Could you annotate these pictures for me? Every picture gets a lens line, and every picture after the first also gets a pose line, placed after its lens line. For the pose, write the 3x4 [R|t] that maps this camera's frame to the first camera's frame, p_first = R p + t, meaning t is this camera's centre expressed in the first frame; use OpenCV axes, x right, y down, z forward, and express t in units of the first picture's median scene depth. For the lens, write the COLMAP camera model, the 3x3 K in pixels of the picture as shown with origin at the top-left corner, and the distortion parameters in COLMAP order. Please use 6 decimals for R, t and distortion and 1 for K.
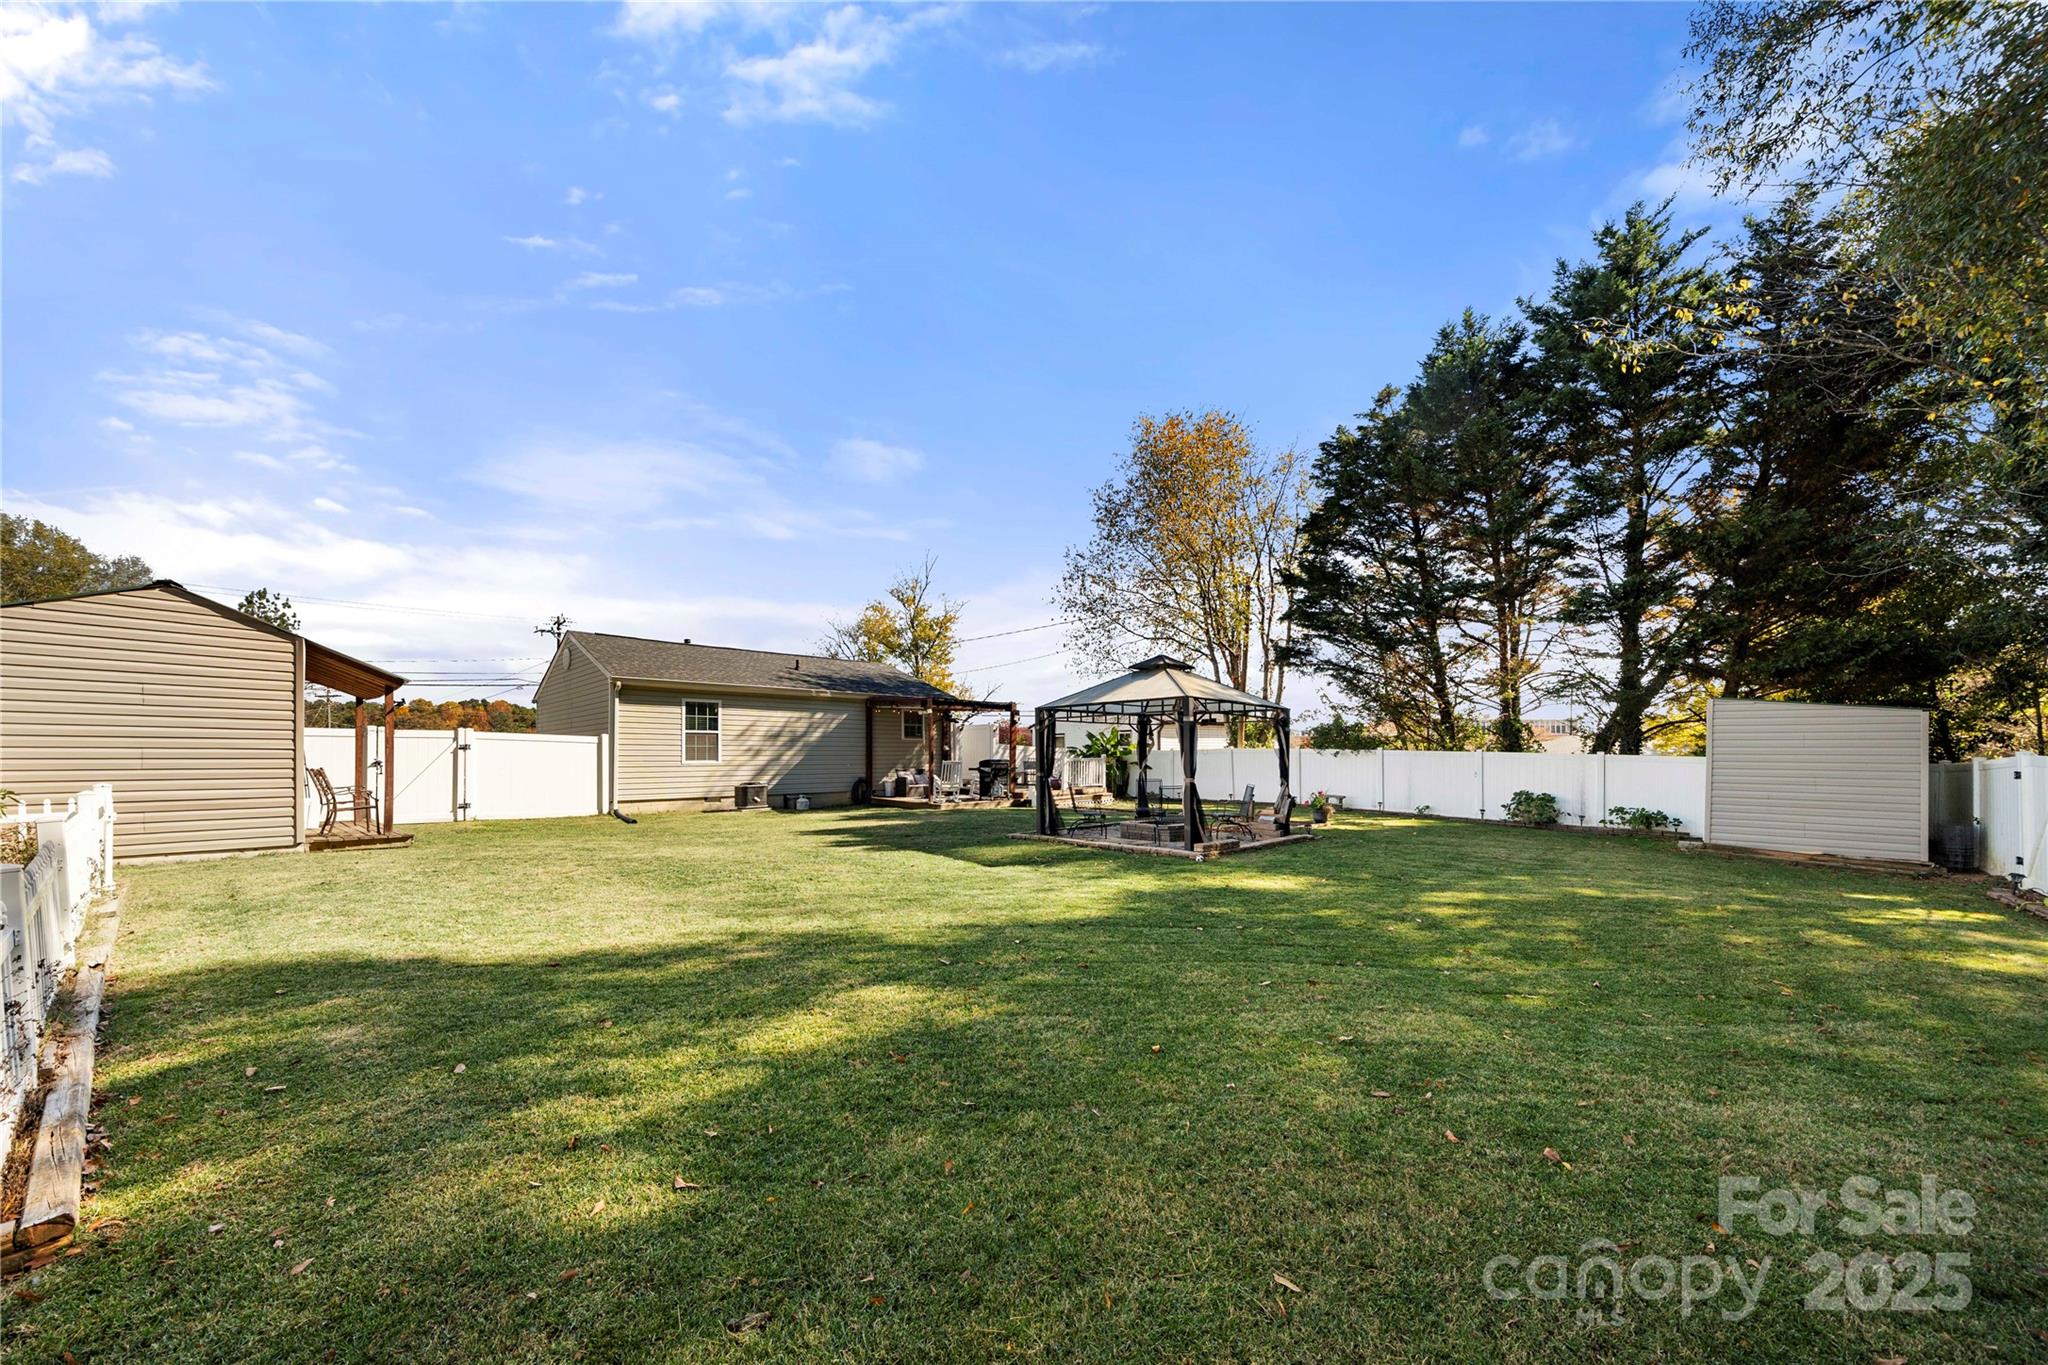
lens RADIAL K [[690.4, 0, 1027.7], [0, 690.4, 755.2], [0, 0, 1]] dist [-0.003248, -0.000506]
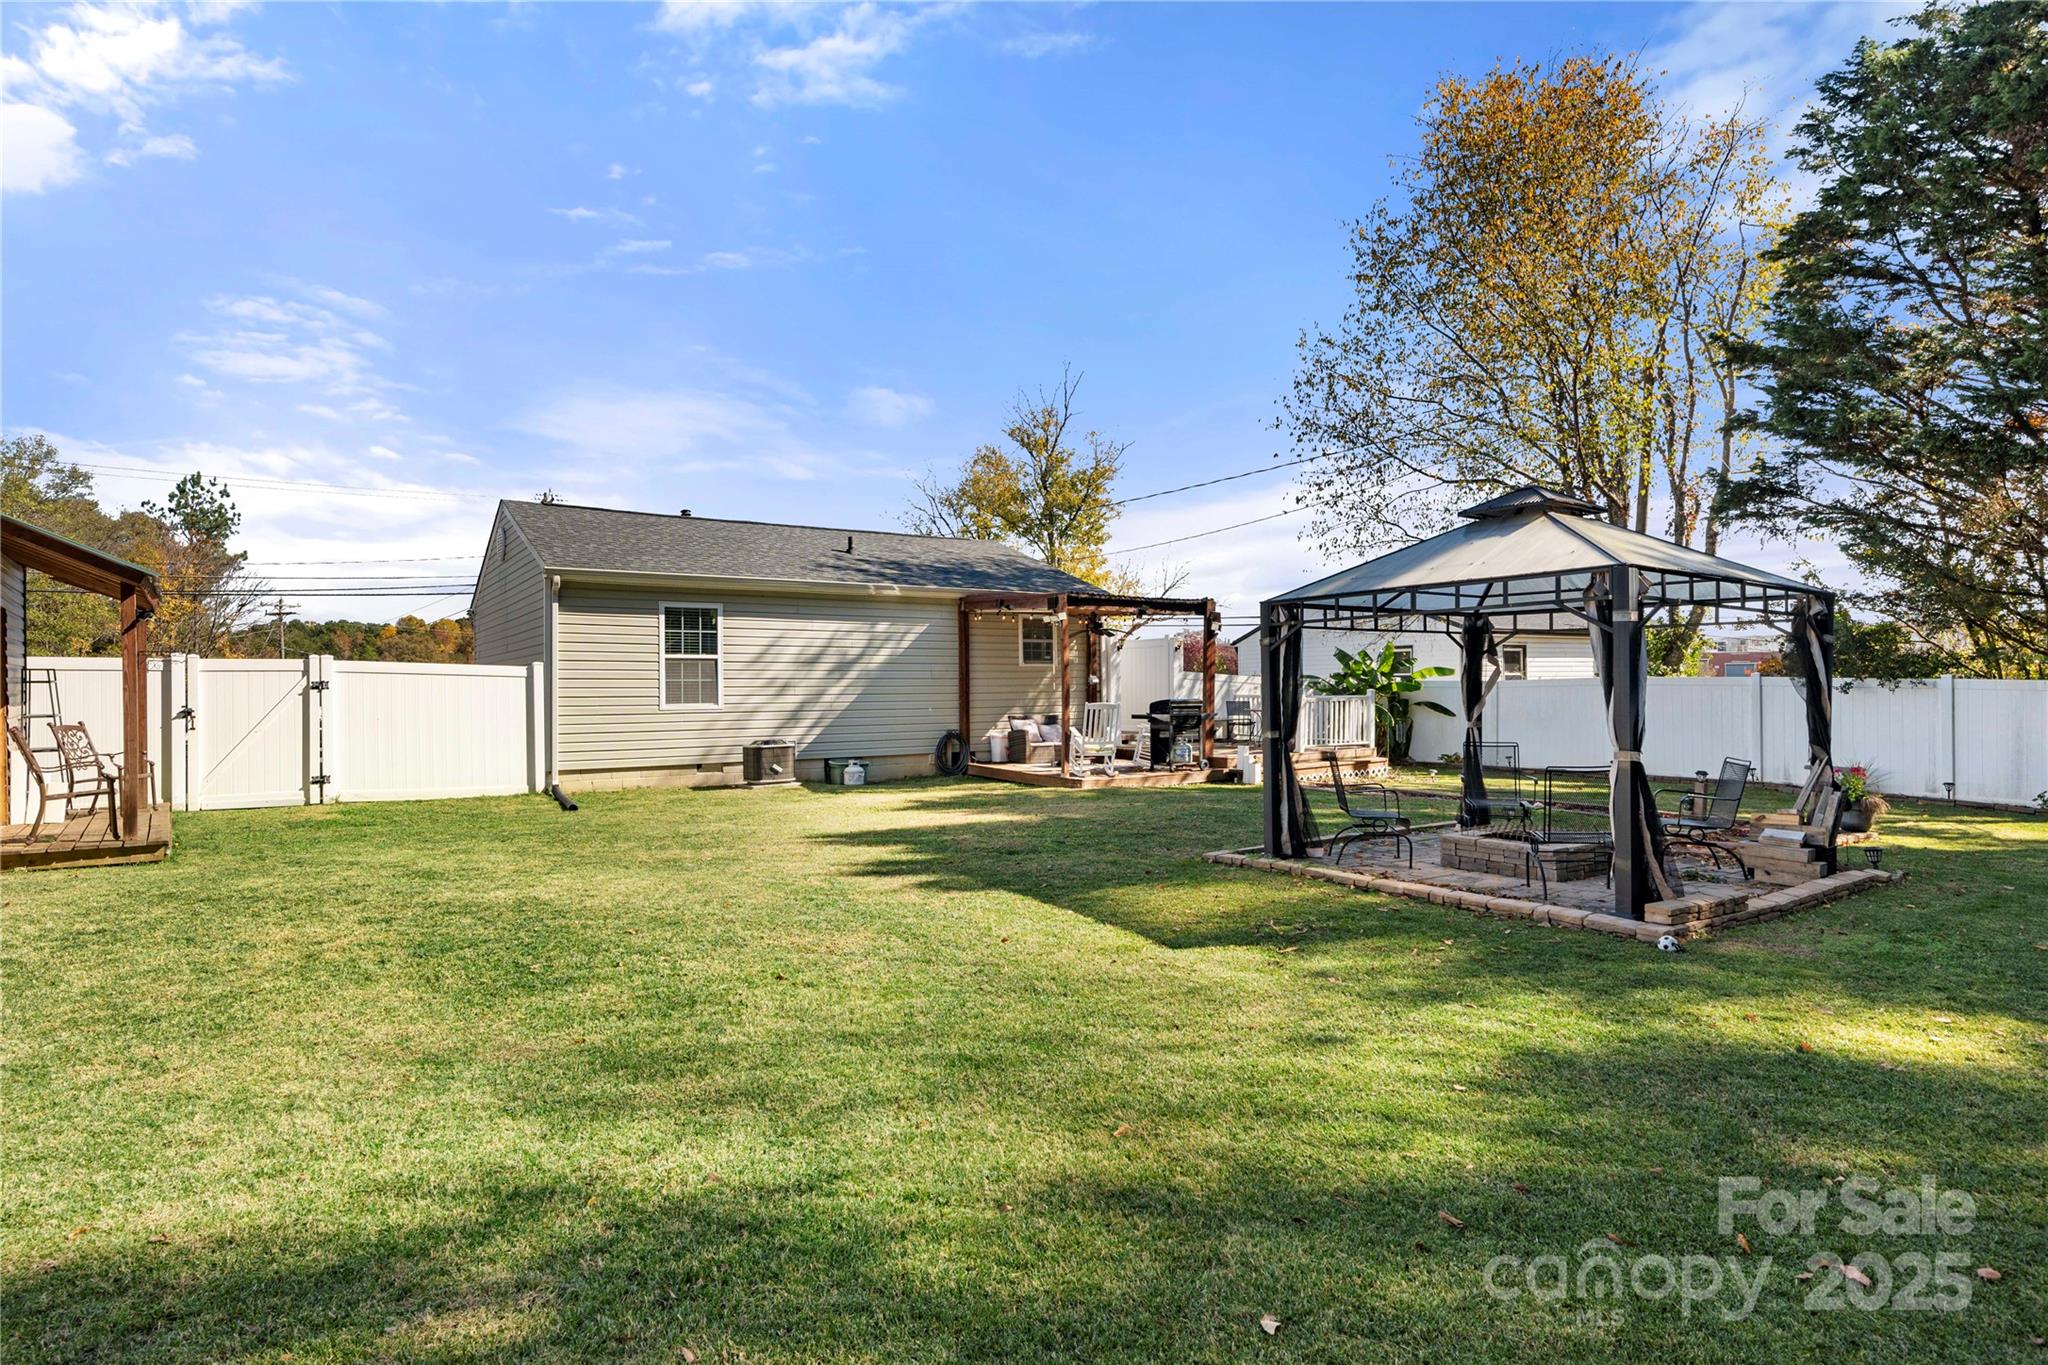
lens RADIAL K [[1027.0, 0, 1036.1], [0, 1027.0, 701.8], [0, 0, 1]] dist [-0.001901, 0.000221]
pose [[0.983499, -0.002571, -0.180895, -0.009070], [0.005315, 0.999878, 0.014688, -0.005018], [0.180835, -0.015407, 0.983393, 0.145539]]
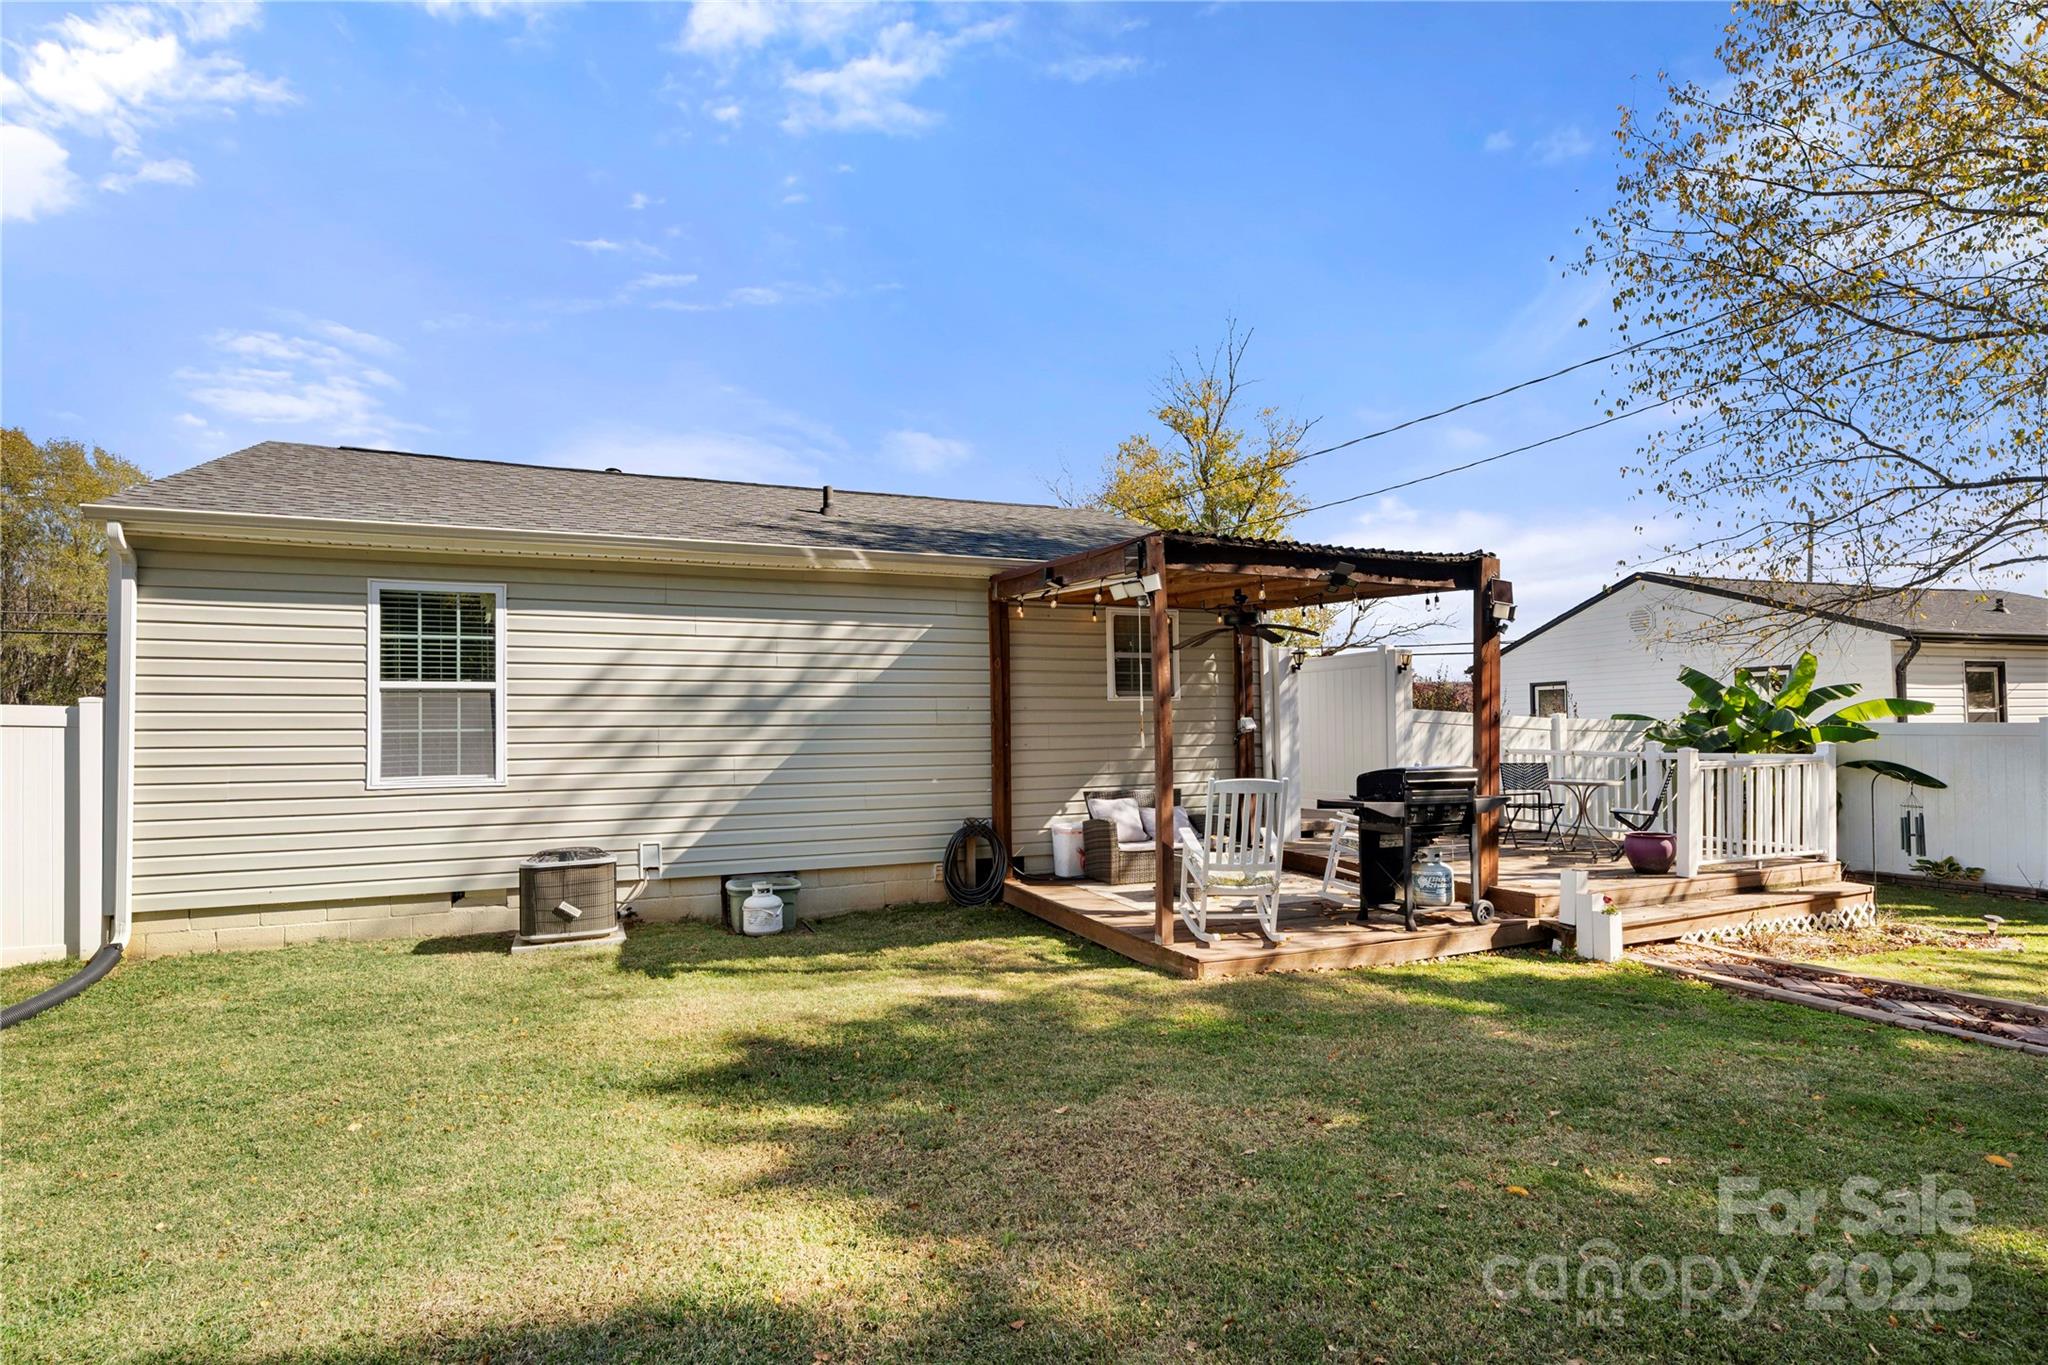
lens RADIAL K [[991.4, 0, 1028.5], [0, 991.4, 714.8], [0, 0, 1]] dist [0.001689, -0.000193]
pose [[0.929694, -0.014541, -0.368045, -0.047864], [0.009371, 0.999831, -0.015829, -0.009491], [0.368213, 0.011268, 0.929673, 0.598962]]
